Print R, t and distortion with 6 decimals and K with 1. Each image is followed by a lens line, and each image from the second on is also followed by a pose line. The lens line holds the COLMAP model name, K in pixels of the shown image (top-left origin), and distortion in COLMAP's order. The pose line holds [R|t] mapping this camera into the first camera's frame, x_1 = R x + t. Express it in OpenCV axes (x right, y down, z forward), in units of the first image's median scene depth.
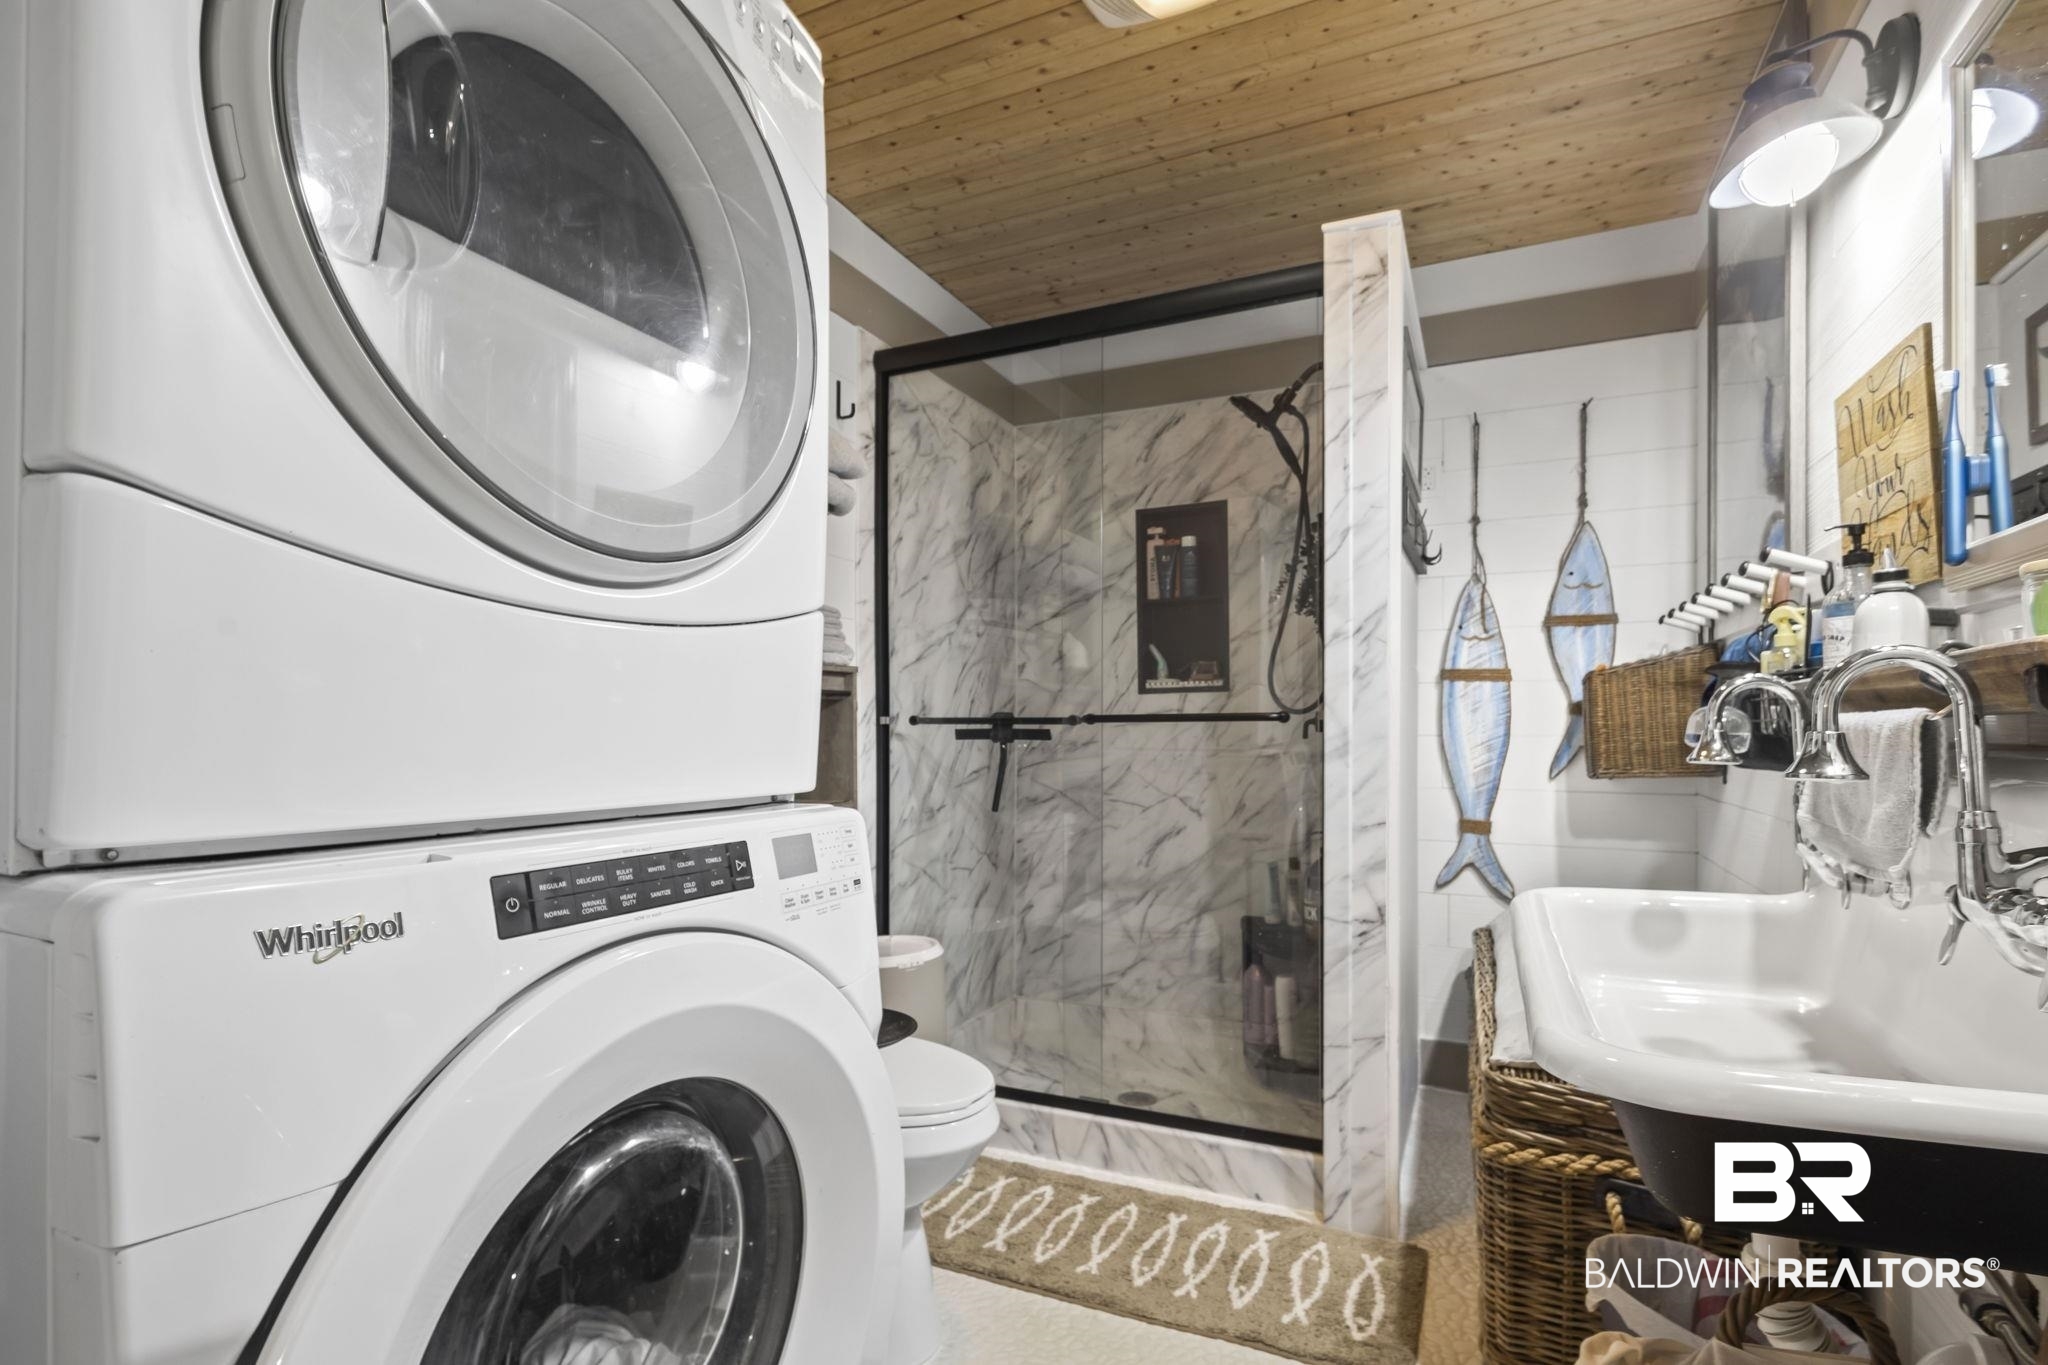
lens RADIAL K [[984.9, 0, 1028.9], [0, 984.9, 699.1], [0, 0, 1]] dist [-0.001056, 0.000103]
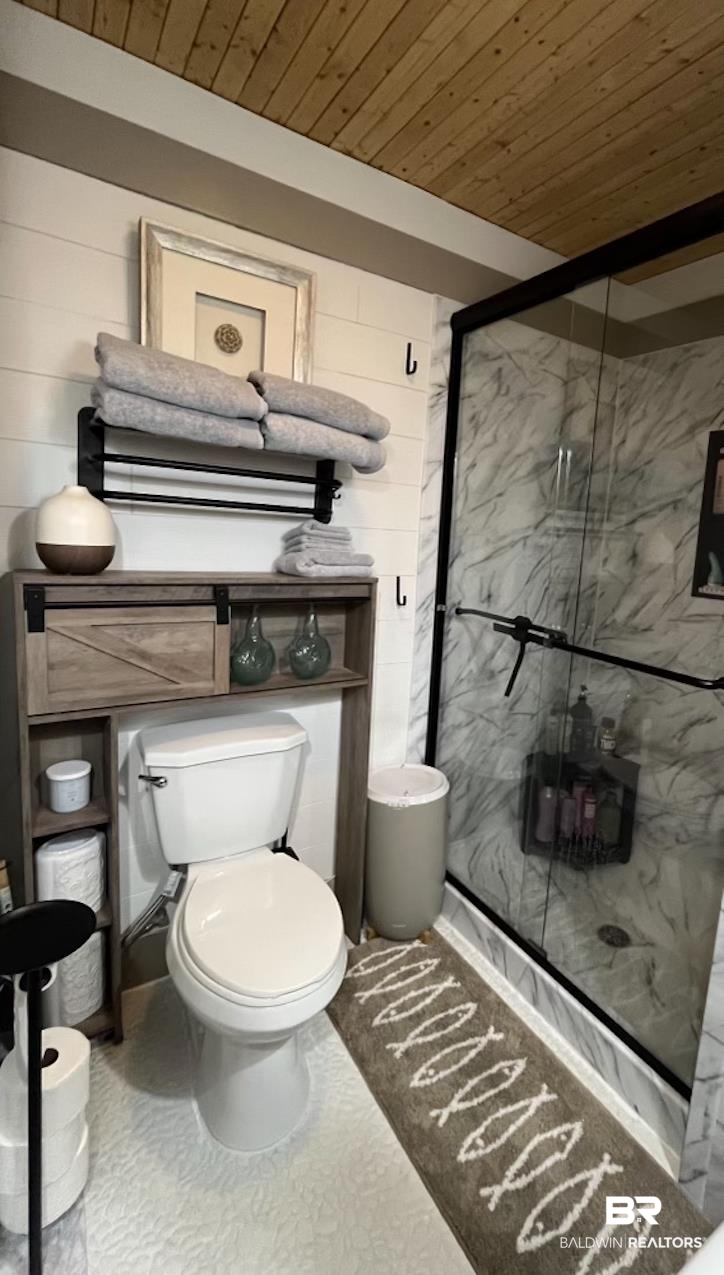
lens RADIAL K [[615.1, 0, 359.0], [0, 615.1, 626.5], [0, 0, 1]] dist [-0.010998, -0.000527]
pose [[0.862733, 0.122483, -0.490601, 0.149887], [-0.054079, 0.987005, 0.151317, -0.065576], [0.502759, -0.104015, 0.858146, 0.209467]]
